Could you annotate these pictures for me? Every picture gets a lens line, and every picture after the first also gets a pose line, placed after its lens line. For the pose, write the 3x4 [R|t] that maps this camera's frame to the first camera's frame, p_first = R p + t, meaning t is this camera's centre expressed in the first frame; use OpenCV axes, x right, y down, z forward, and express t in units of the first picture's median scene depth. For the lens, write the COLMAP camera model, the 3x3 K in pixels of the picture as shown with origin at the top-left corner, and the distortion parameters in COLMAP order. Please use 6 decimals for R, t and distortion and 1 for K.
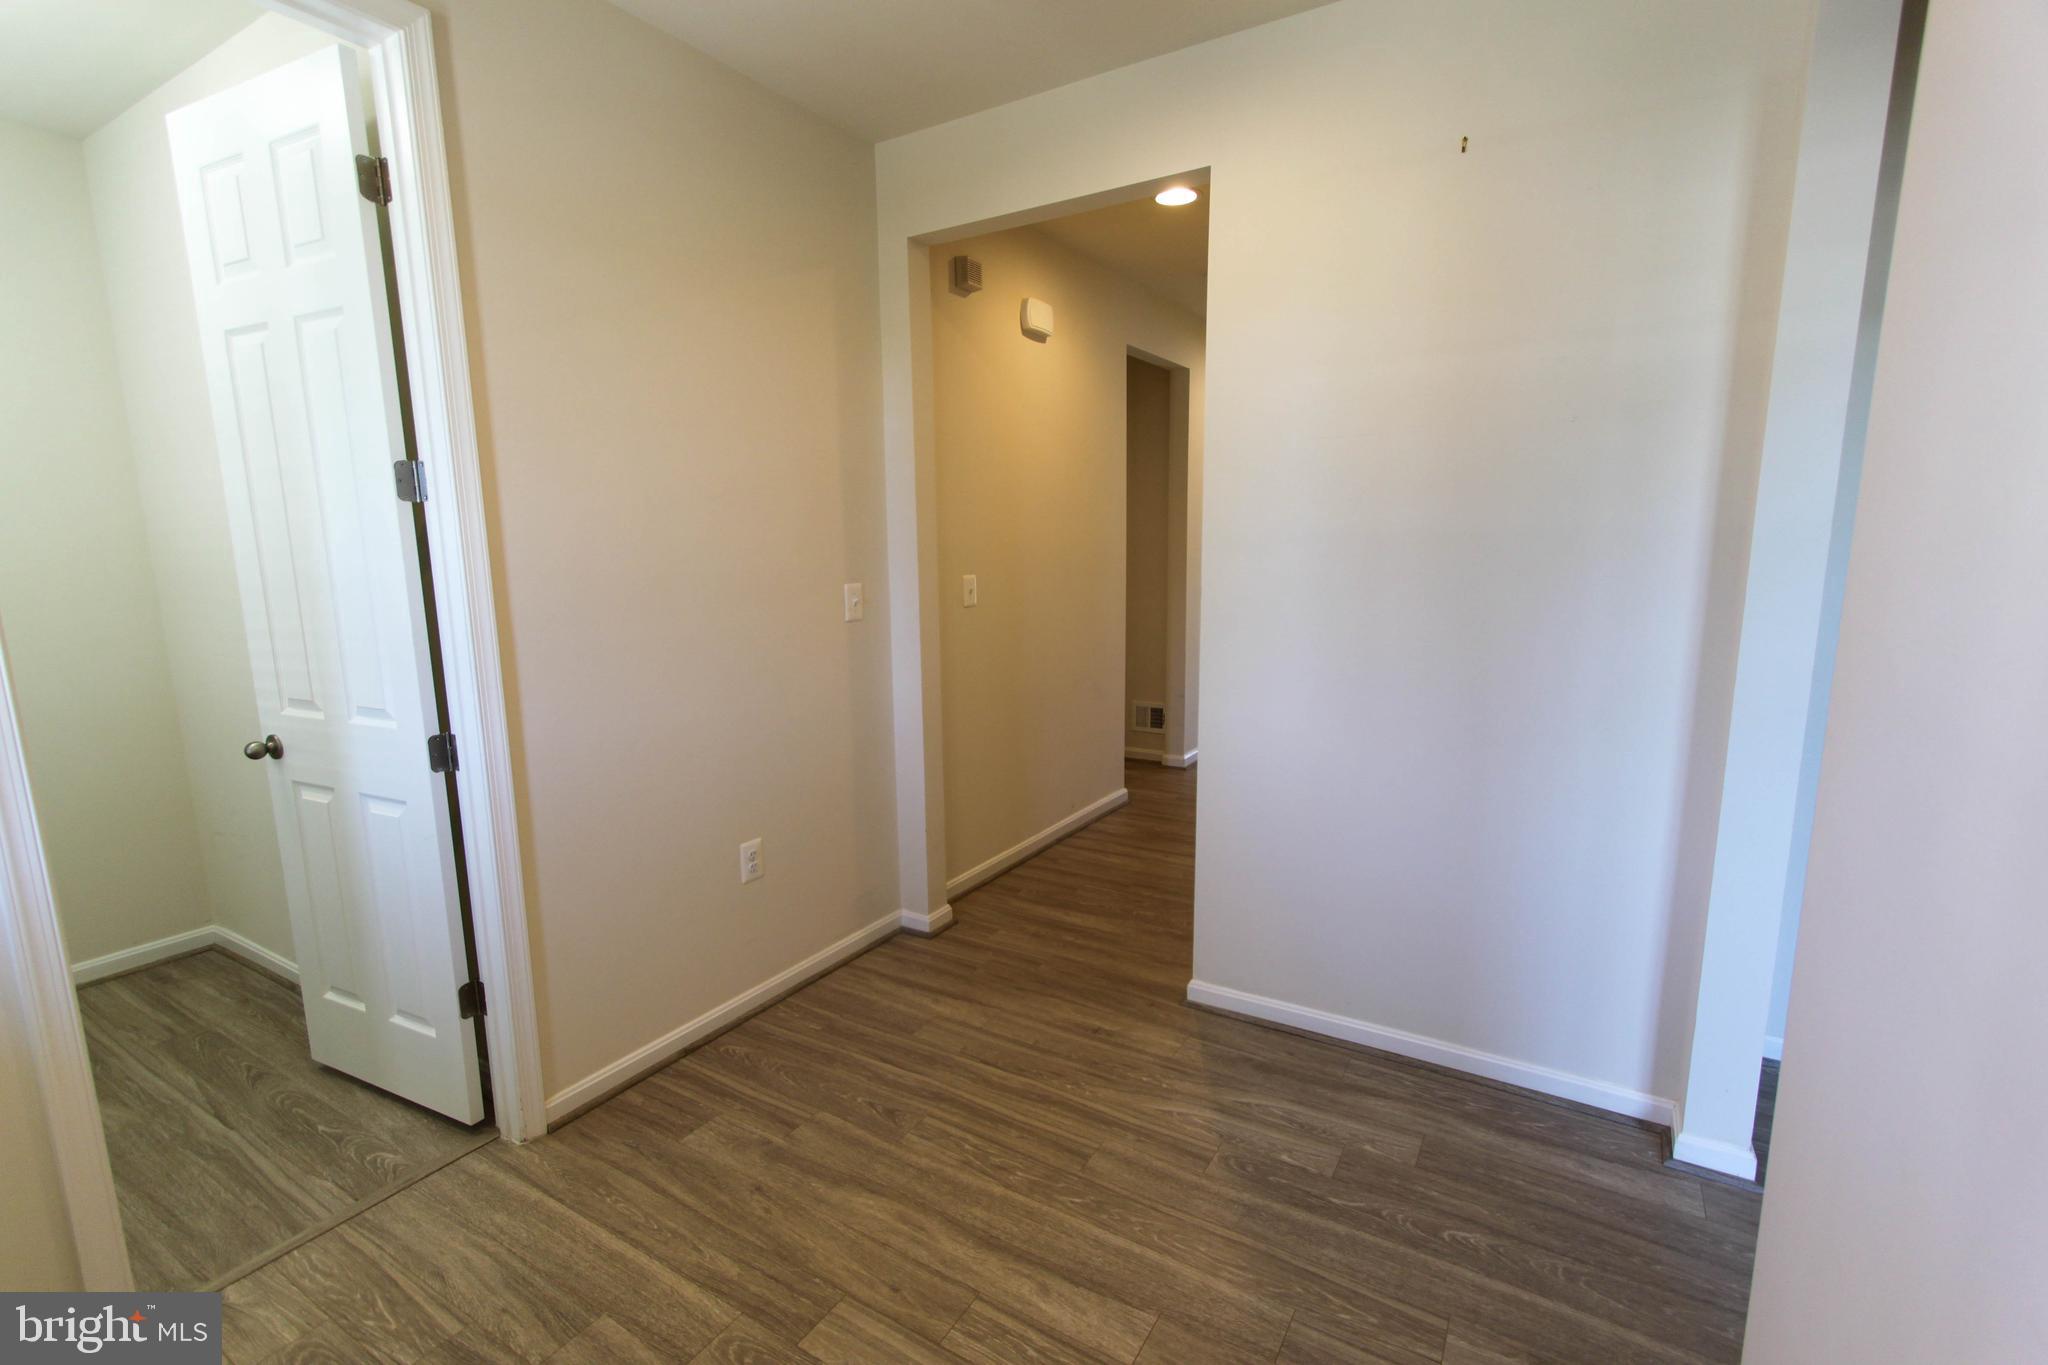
lens RADIAL K [[935.9, 0, 1010.4], [0, 935.9, 696.6], [0, 0, 1]] dist [0.000449, 0.001027]
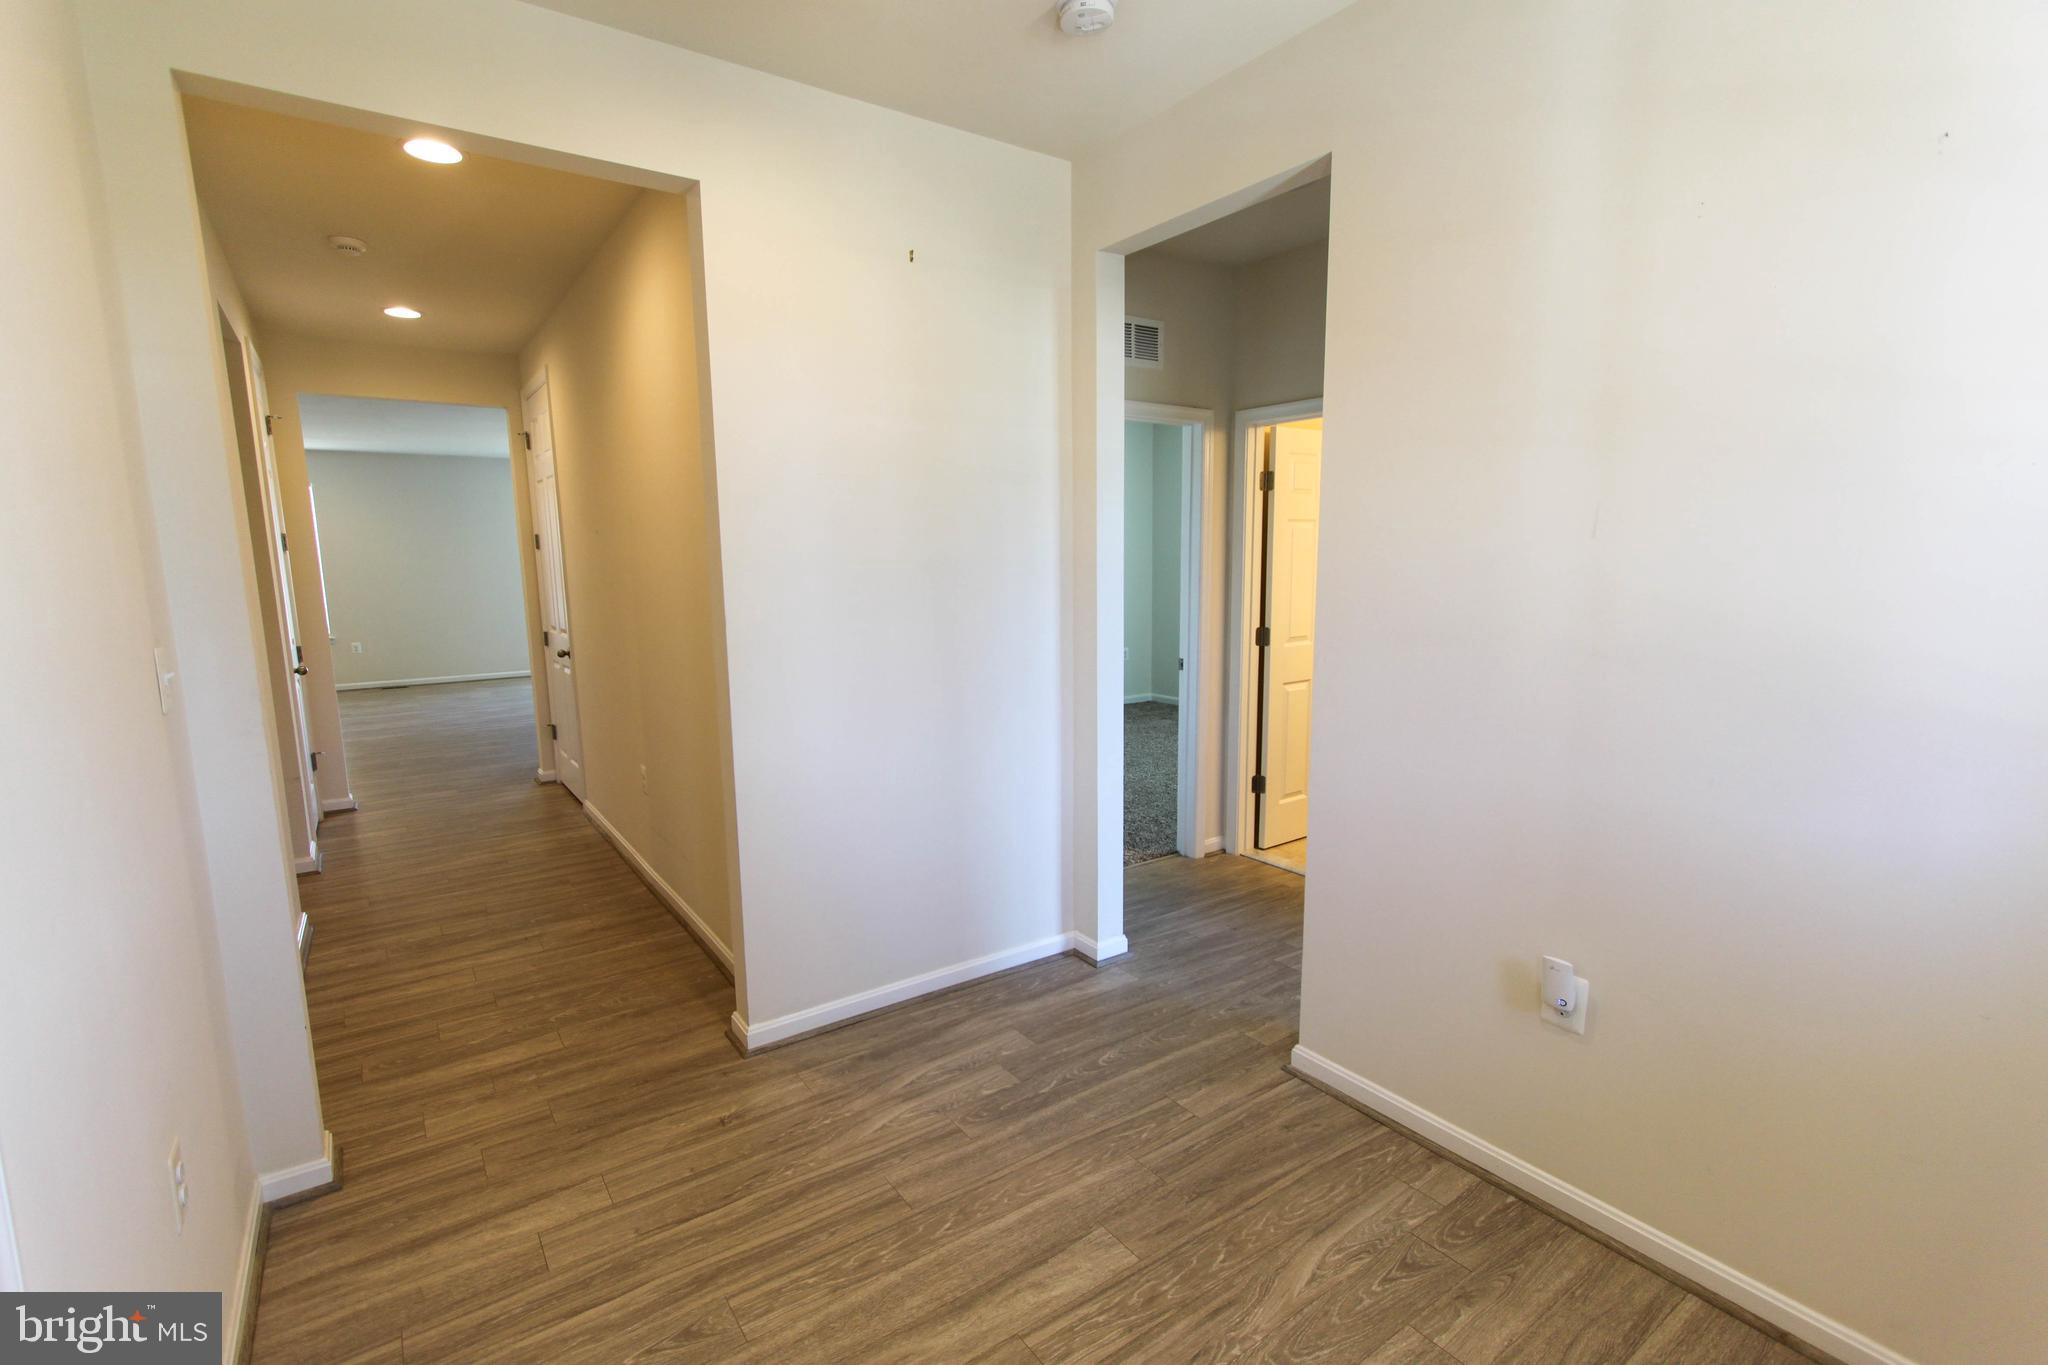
lens RADIAL K [[919.2, 0, 1017.4], [0, 919.2, 695.0], [0, 0, 1]] dist [0.001388, 0.000235]
pose [[0.389088, -0.124474, 0.912752, -0.653184], [0.155469, 0.985489, 0.068120, -0.067327], [-0.907987, 0.115400, 0.402794, 0.425119]]
